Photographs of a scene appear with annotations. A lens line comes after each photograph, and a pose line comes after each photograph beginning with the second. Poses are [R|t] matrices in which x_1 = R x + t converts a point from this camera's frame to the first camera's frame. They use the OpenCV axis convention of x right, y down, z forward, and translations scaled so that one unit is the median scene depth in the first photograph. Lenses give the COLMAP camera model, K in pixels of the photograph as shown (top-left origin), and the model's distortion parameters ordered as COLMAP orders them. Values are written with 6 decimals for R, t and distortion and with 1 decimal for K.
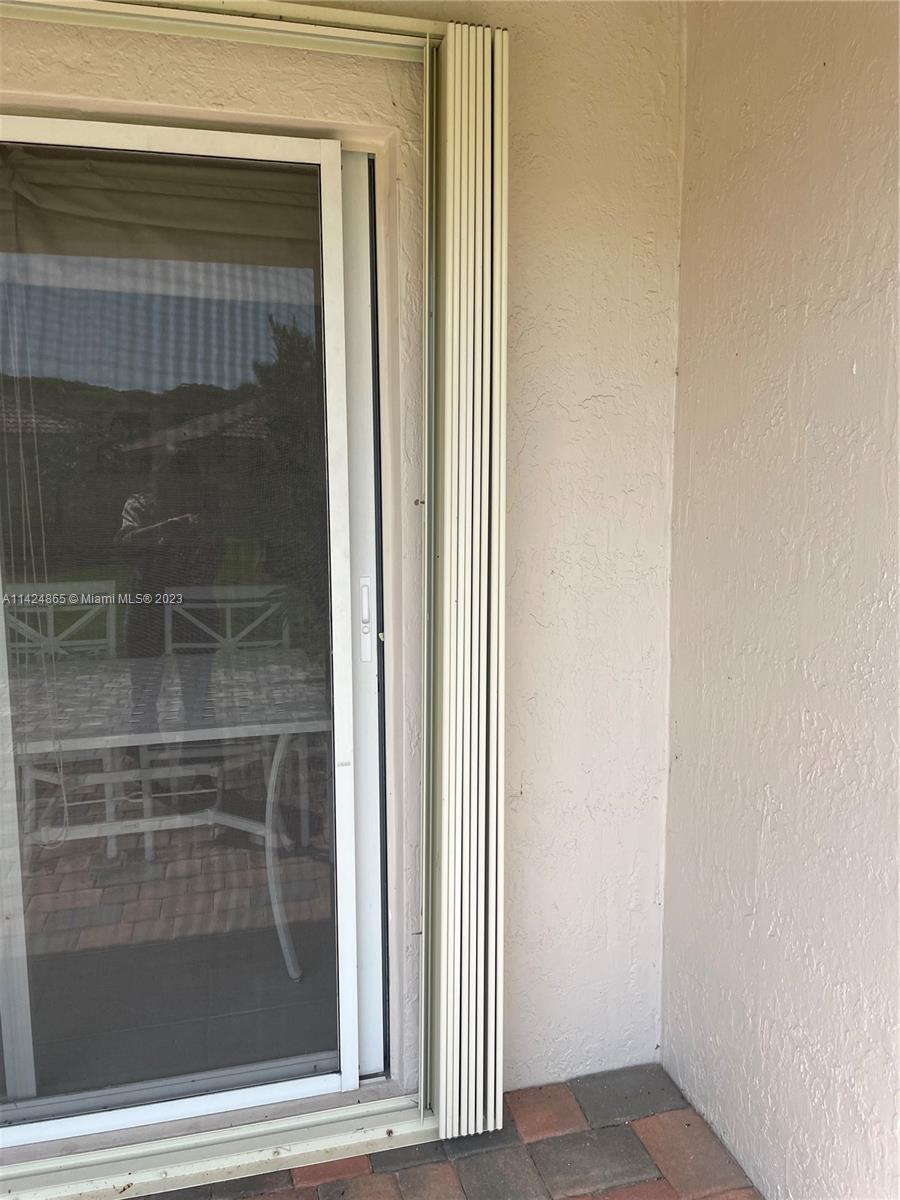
lens RADIAL K [[900.6, 0, 444.4], [0, 900.6, 614.9], [0, 0, 1]] dist [0.092768, -0.115040]
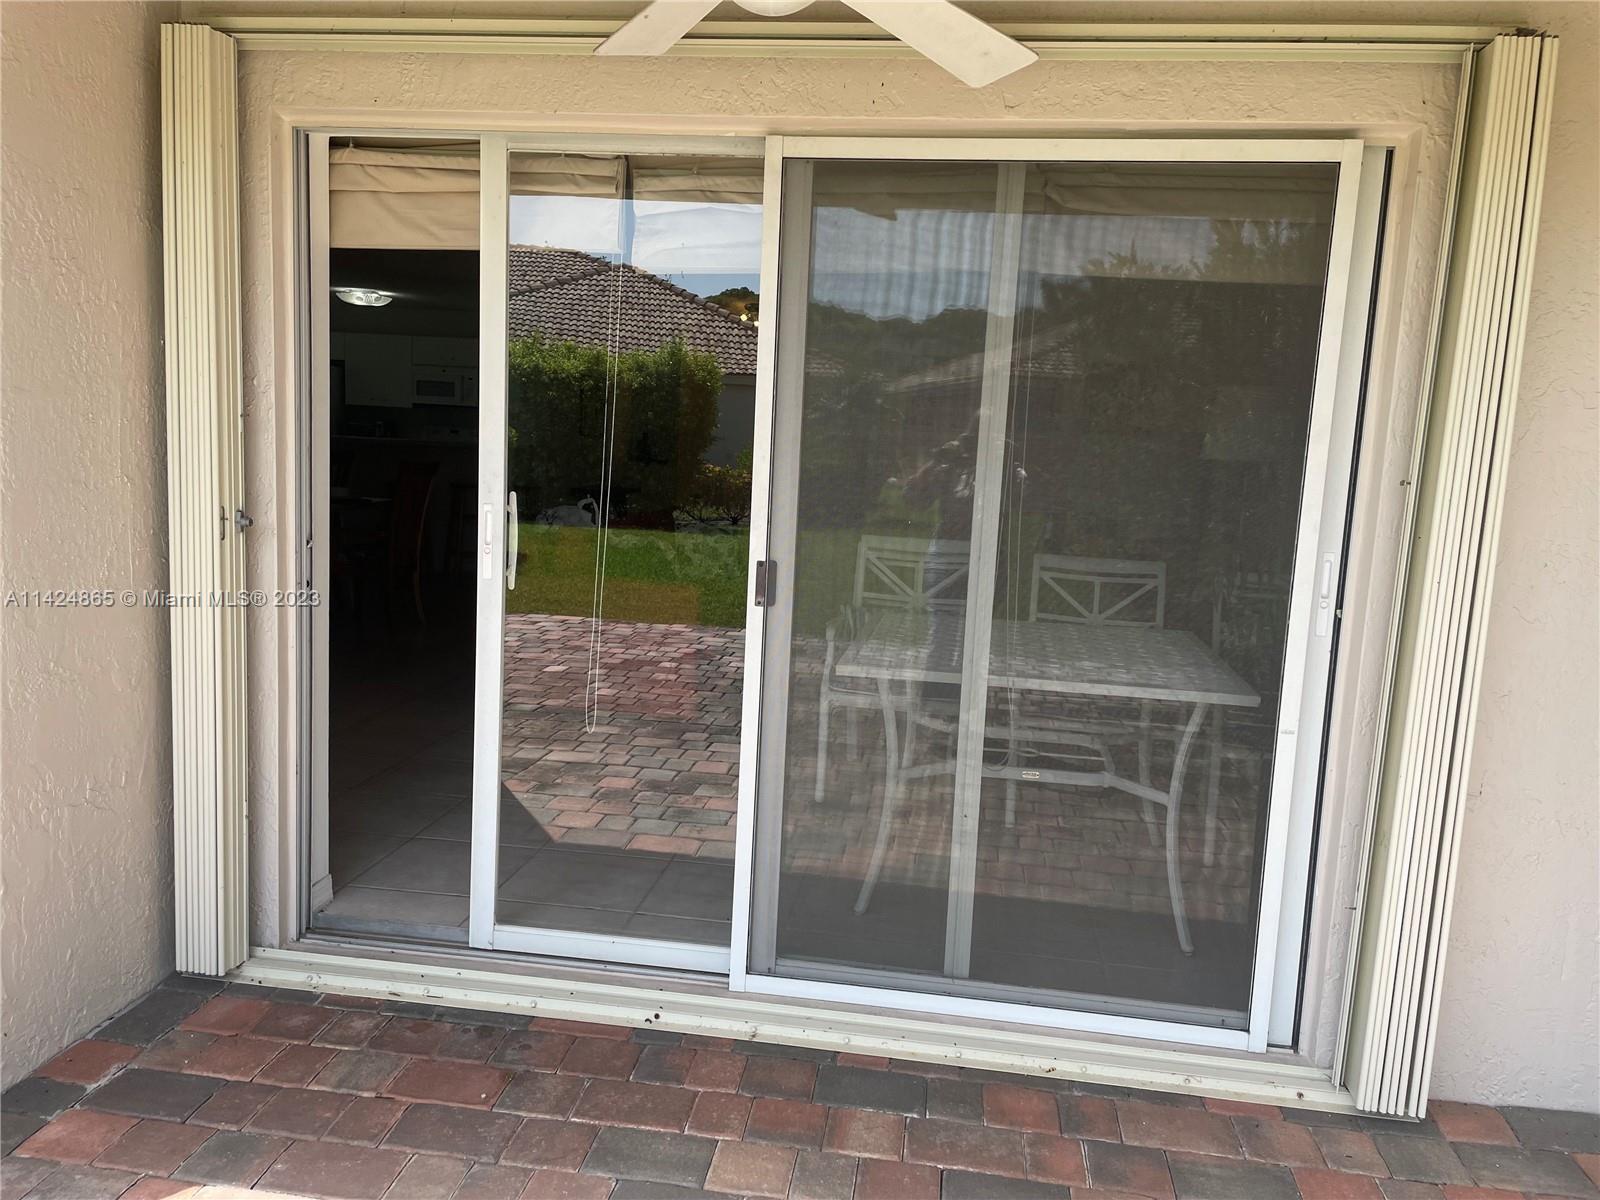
lens RADIAL K [[1200.7, 0, 798.9], [0, 1200.7, 593.7], [0, 0, 1]] dist [0.092768, -0.115040]
pose [[0.923374, 0.102684, -0.369914, -0.129290], [-0.108771, 0.994057, 0.004426, 0.063236], [0.368171, 0.036149, 0.929055, -0.492313]]
